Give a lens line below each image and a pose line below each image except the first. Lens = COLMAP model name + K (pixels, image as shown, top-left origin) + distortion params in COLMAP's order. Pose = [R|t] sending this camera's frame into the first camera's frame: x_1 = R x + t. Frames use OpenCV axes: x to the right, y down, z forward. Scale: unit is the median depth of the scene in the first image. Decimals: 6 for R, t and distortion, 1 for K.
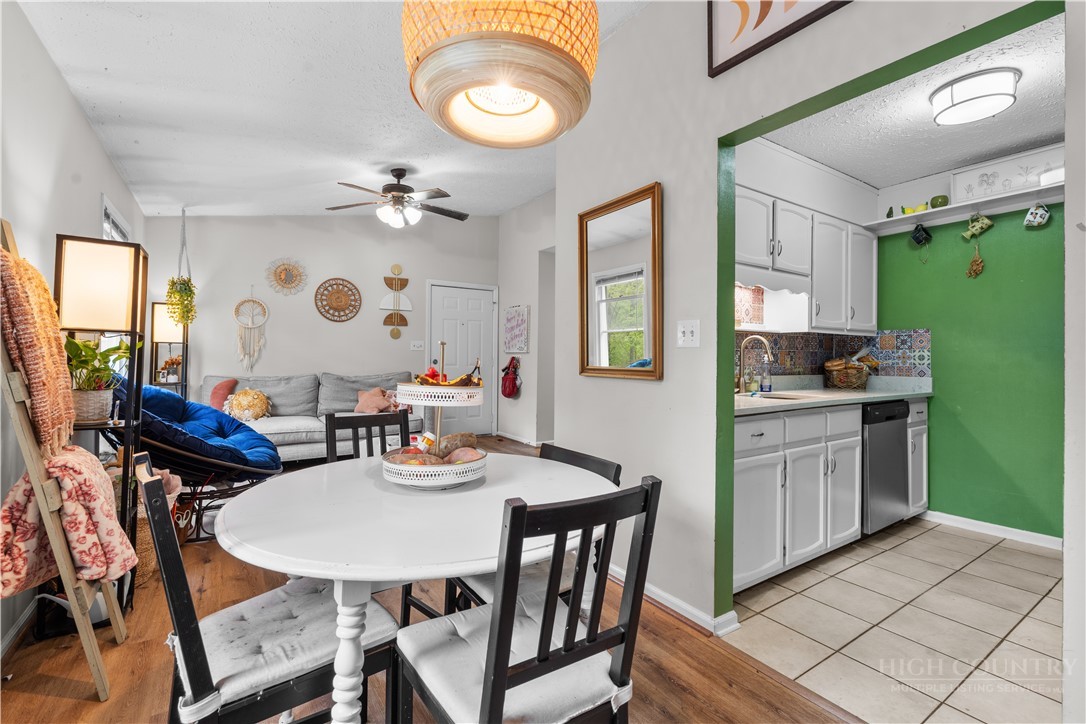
lens RADIAL K [[488.1, 0, 541.7], [0, 488.1, 356.6], [0, 0, 1]] dist [-0.002284, -0.000184]
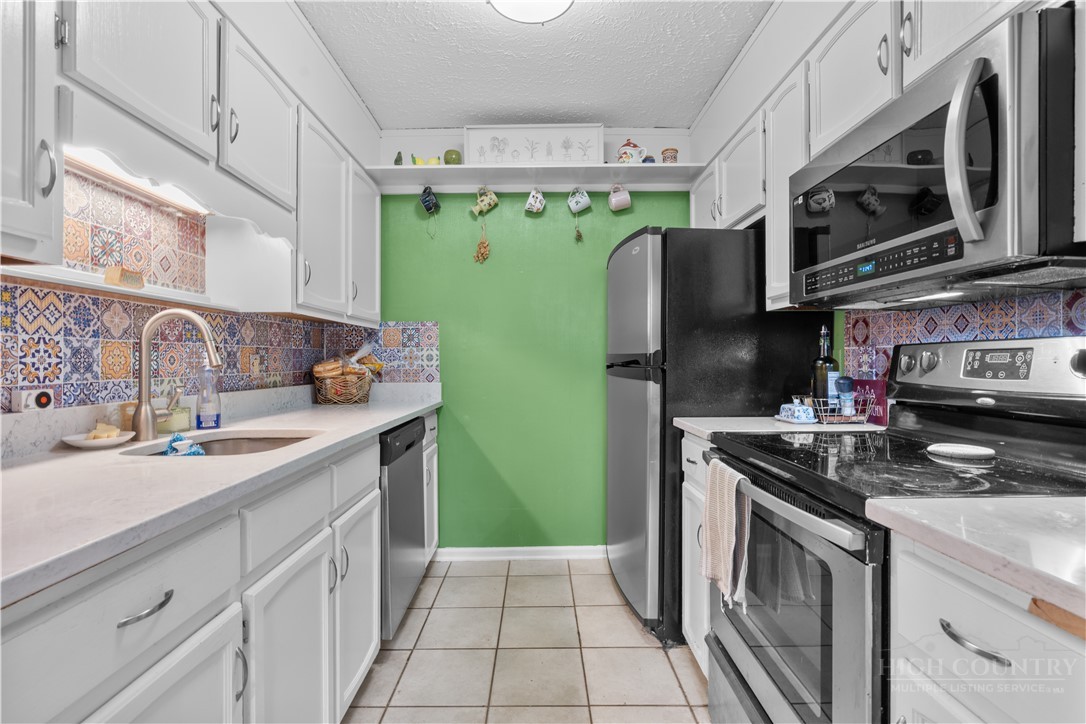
lens RADIAL K [[502.4, 0, 542.5], [0, 502.4, 360.6], [0, 0, 1]] dist [-0.011512, 0.000810]
pose [[0.556334, -0.008340, 0.830917, 0.218234], [0.004537, 0.999965, 0.006998, 0.001894], [-0.830946, -0.000124, 0.556353, 0.420653]]
